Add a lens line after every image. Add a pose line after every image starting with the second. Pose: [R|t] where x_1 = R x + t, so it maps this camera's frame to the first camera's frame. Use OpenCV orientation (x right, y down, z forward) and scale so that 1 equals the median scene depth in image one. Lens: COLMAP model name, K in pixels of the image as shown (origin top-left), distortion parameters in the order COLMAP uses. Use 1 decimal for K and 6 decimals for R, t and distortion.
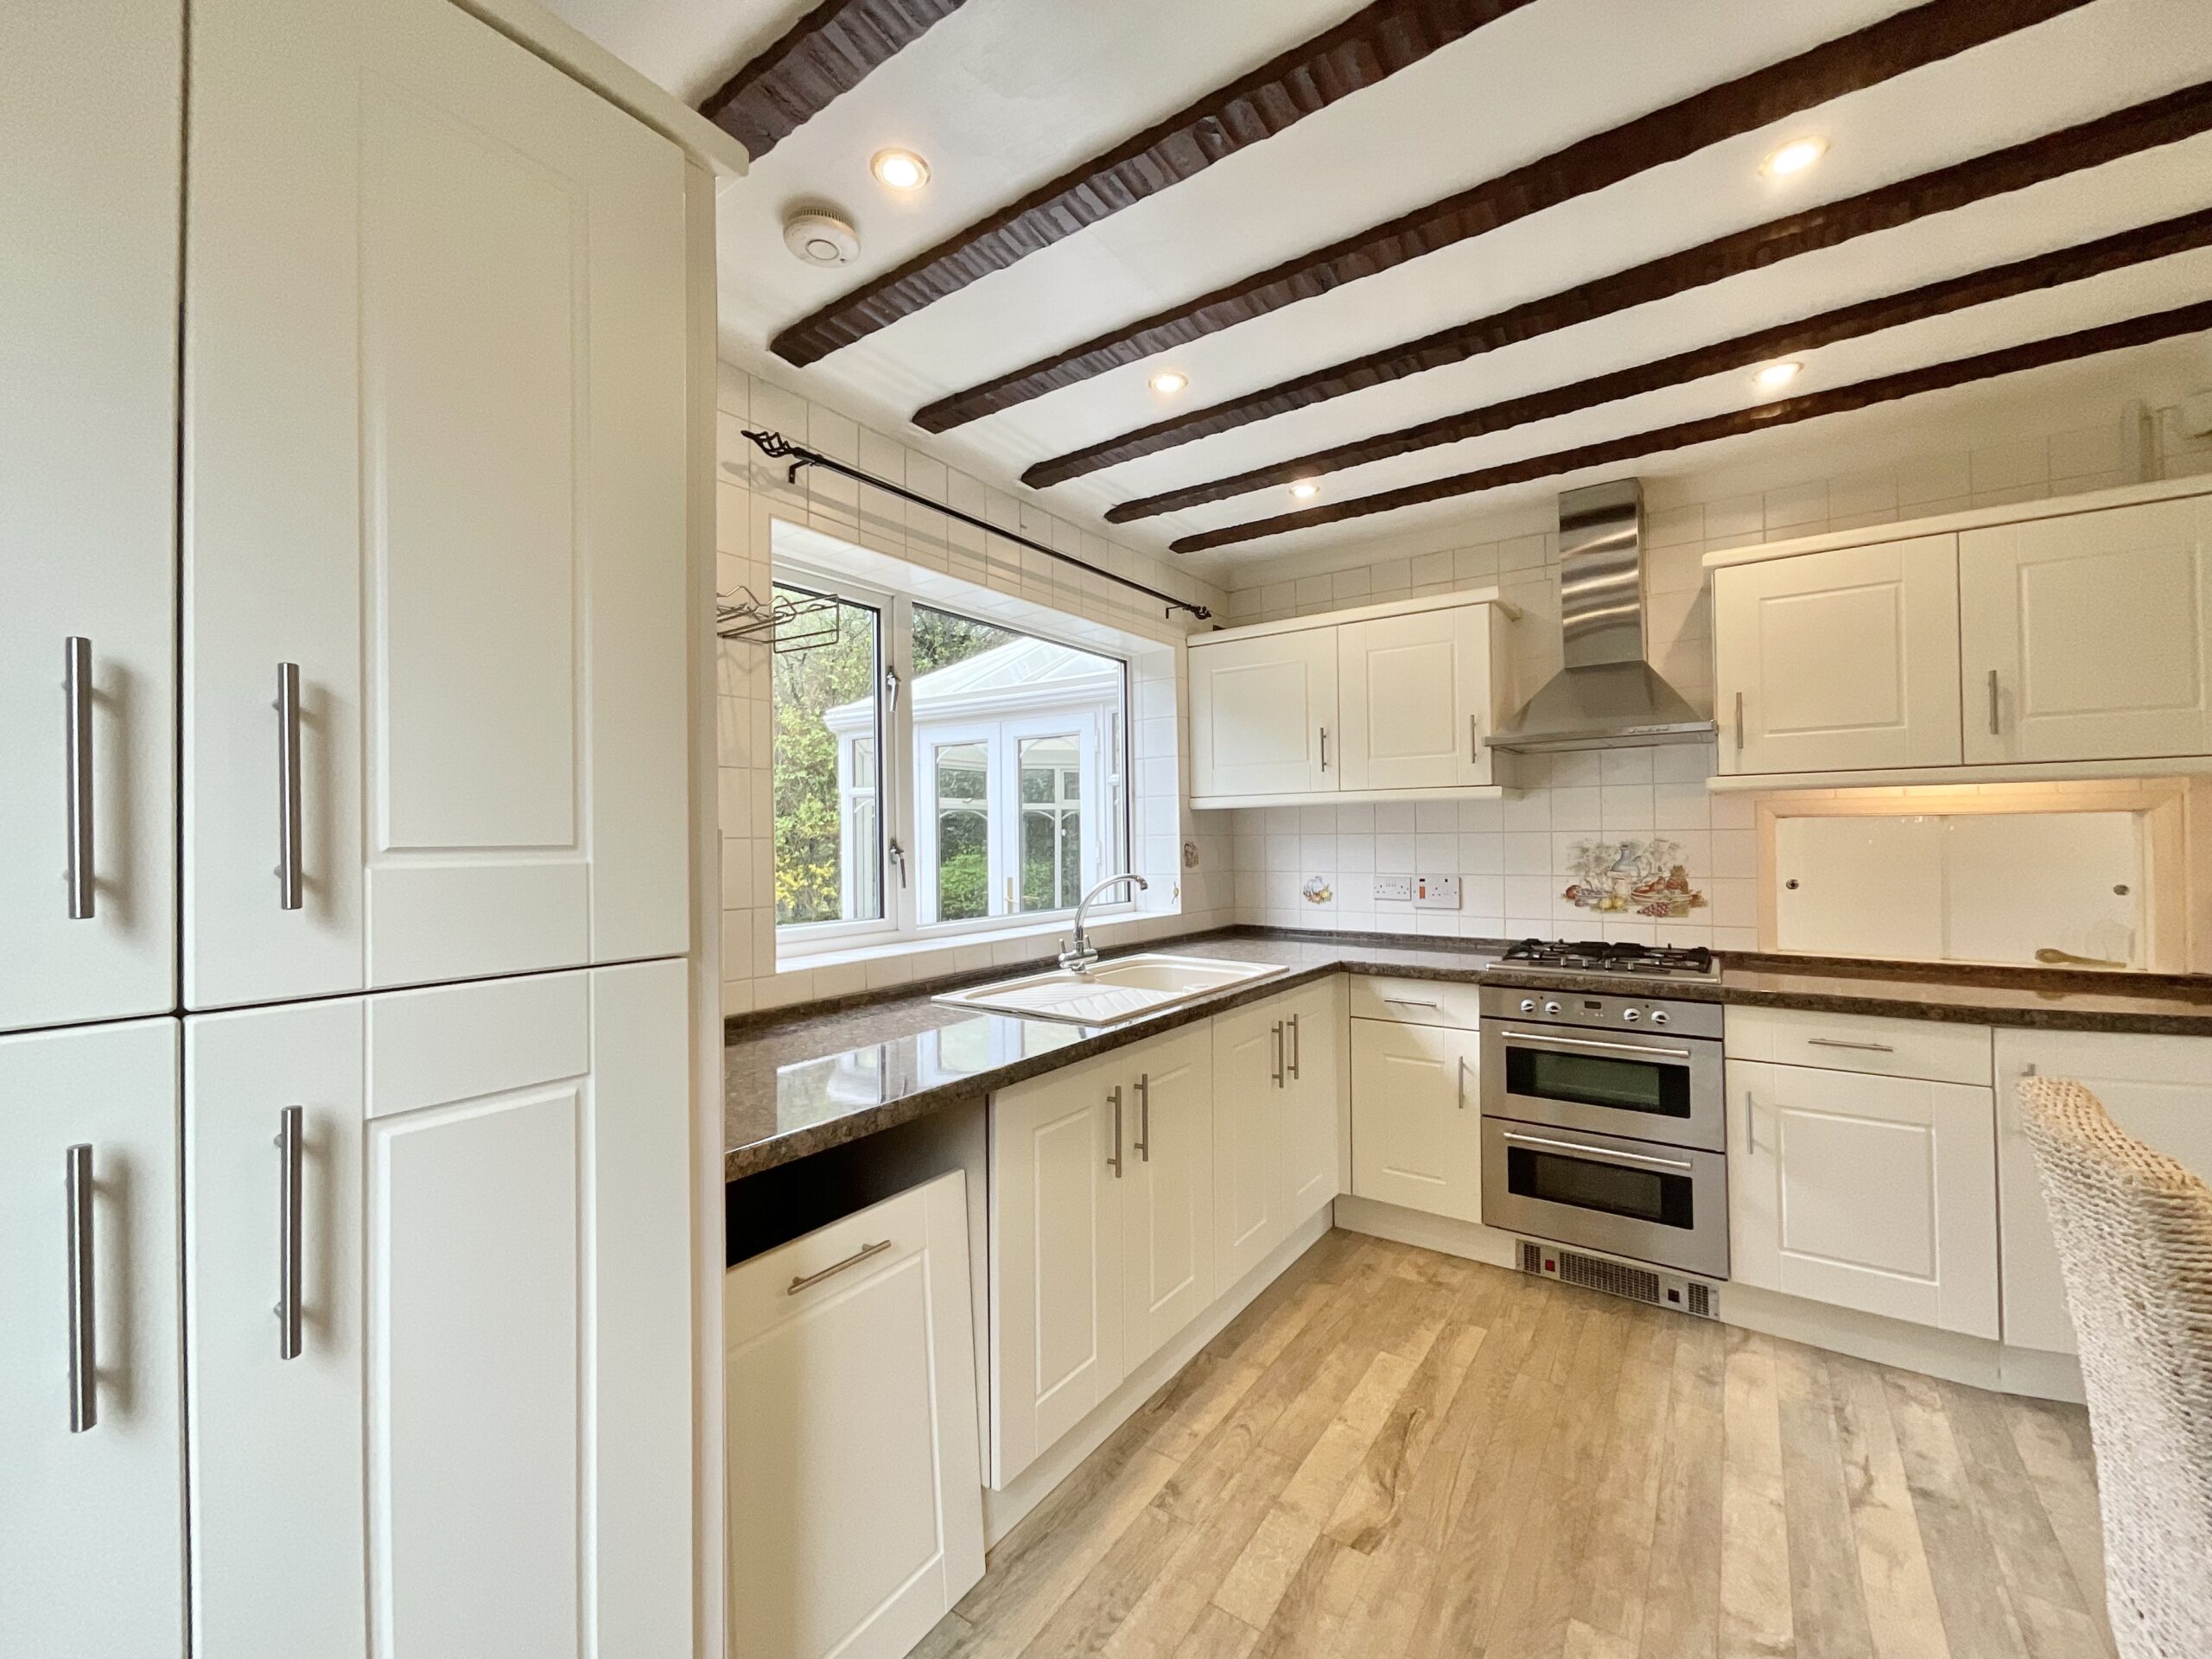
lens RADIAL K [[892.4, 0, 1102.1], [0, 892.4, 830.3], [0, 0, 1]] dist [0.002131, -0.000414]
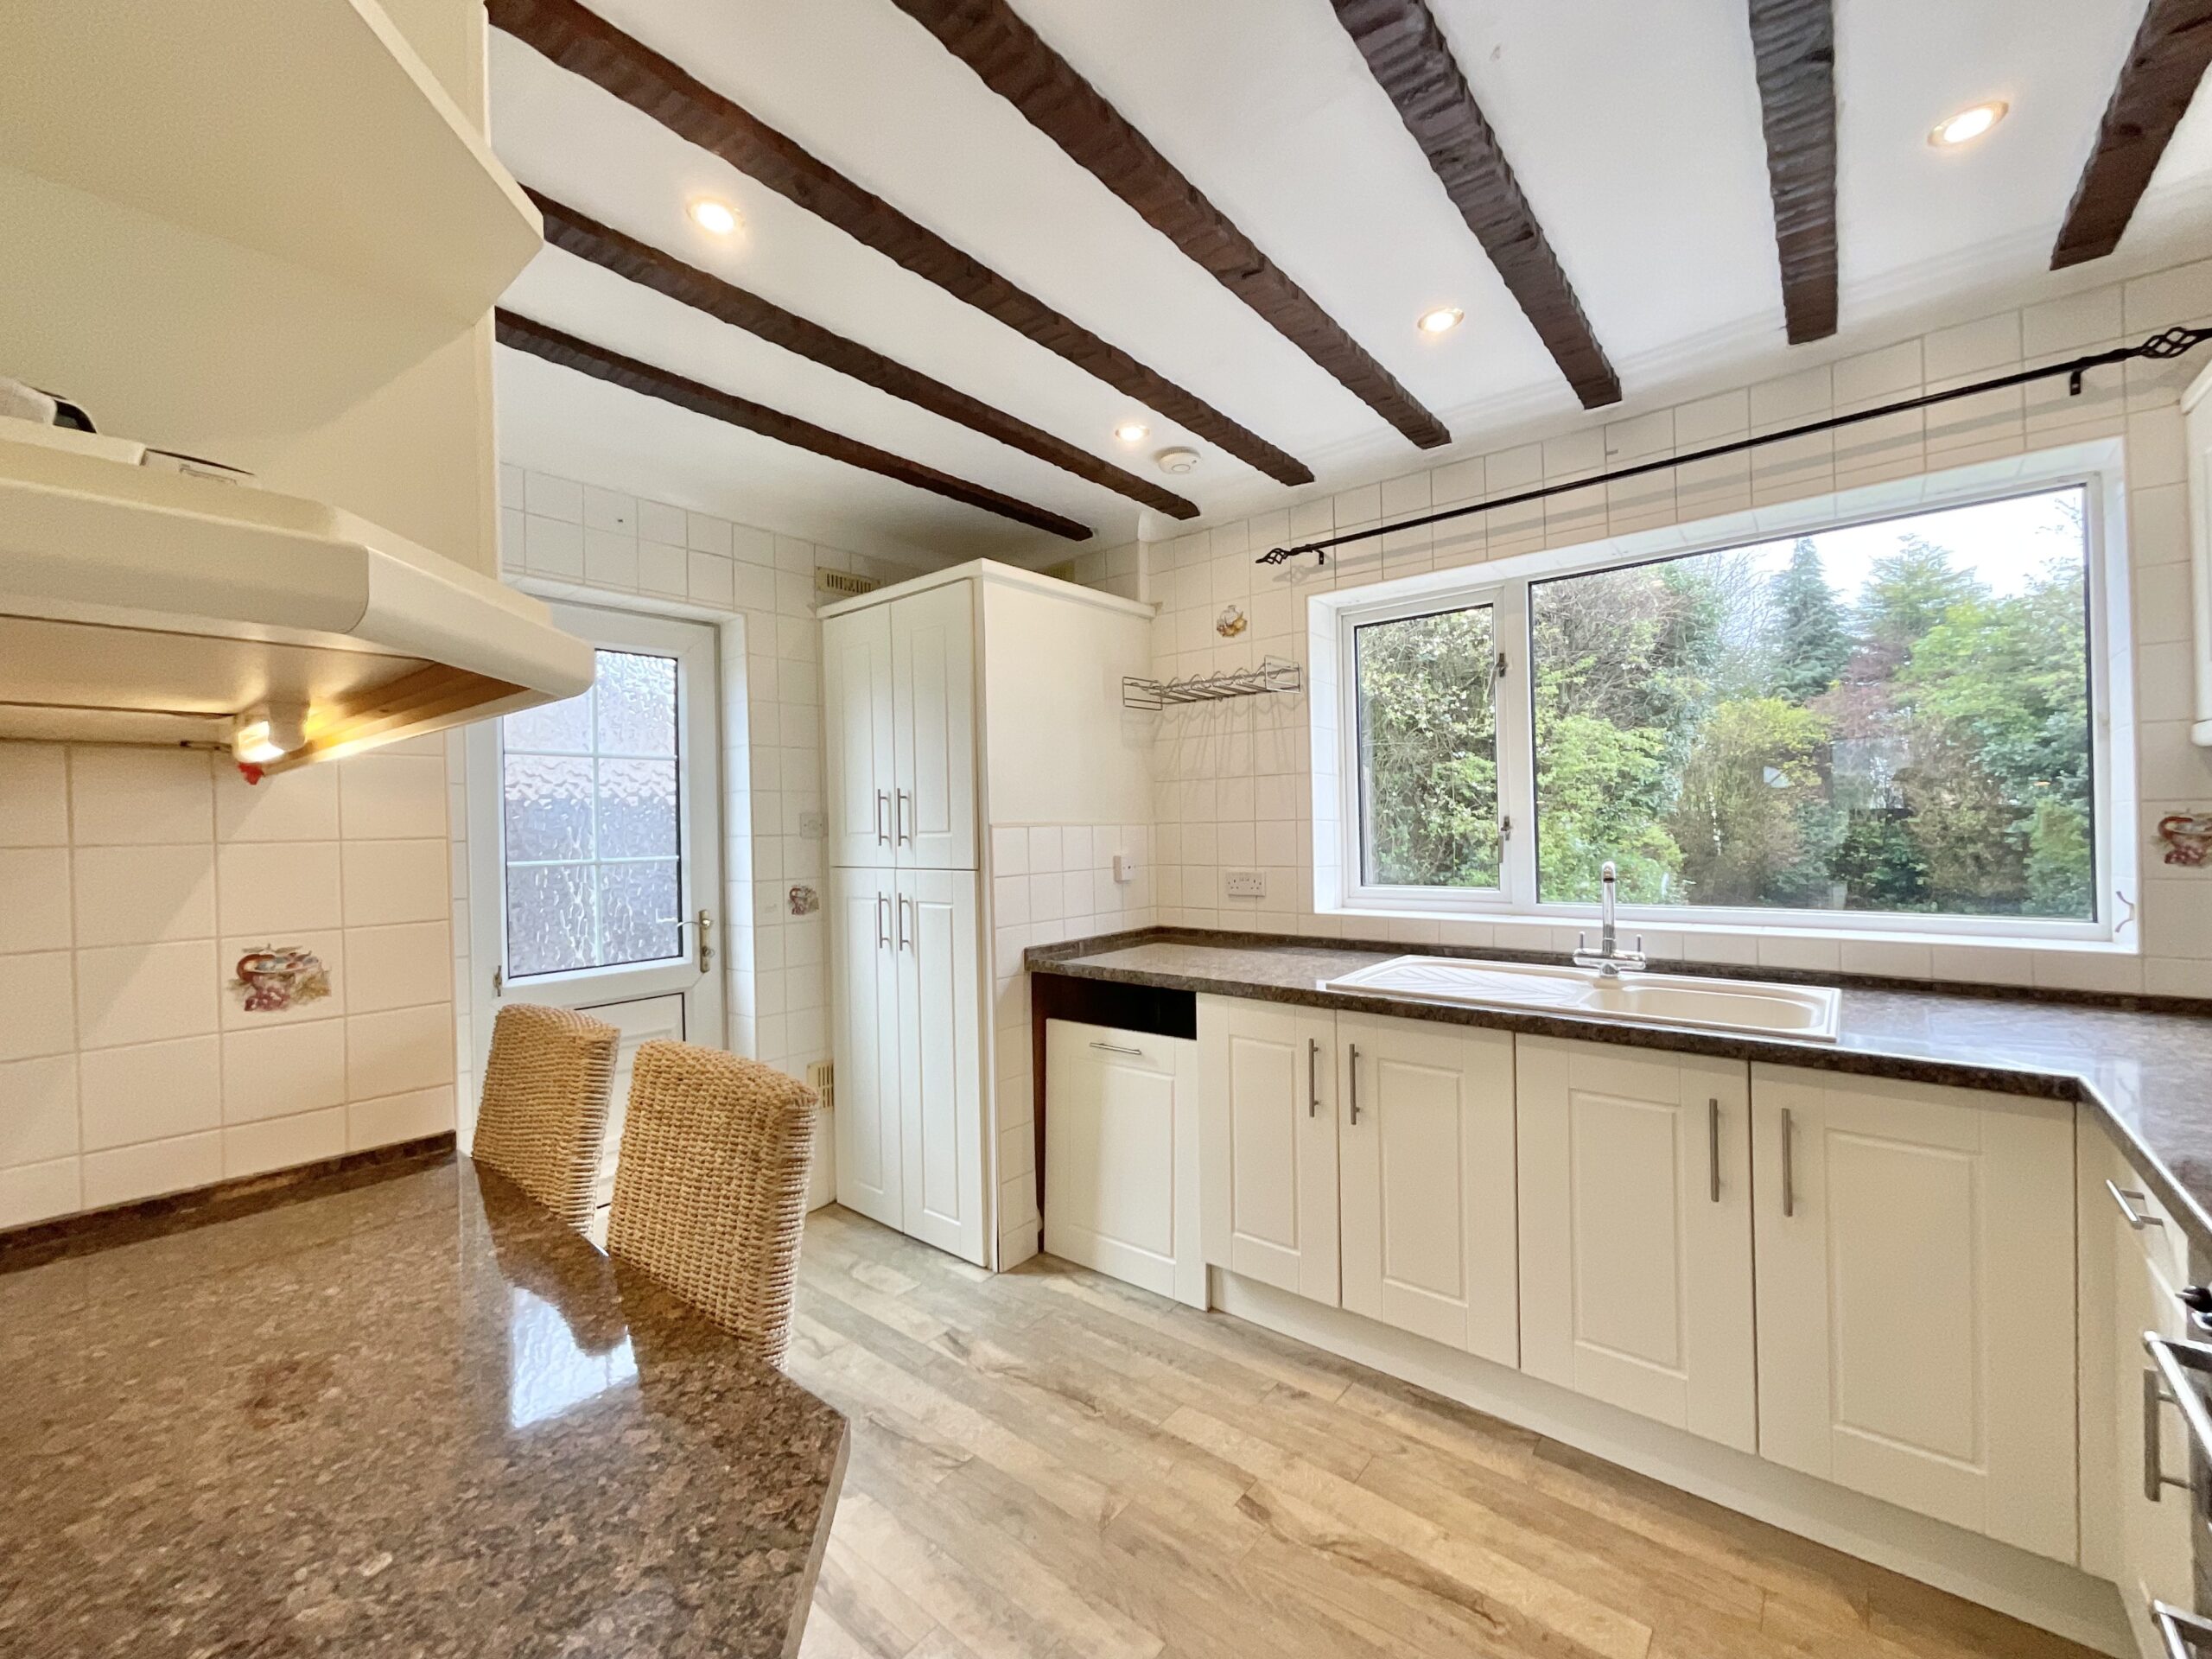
lens RADIAL K [[892.4, 0, 1102.1], [0, 892.4, 830.3], [0, 0, 1]] dist [0.002131, -0.000414]
pose [[-0.077424, 0.012052, -0.996925, 1.134060], [0.030512, 0.999487, 0.009713, -0.004083], [0.996531, -0.029666, -0.077752, 0.791549]]
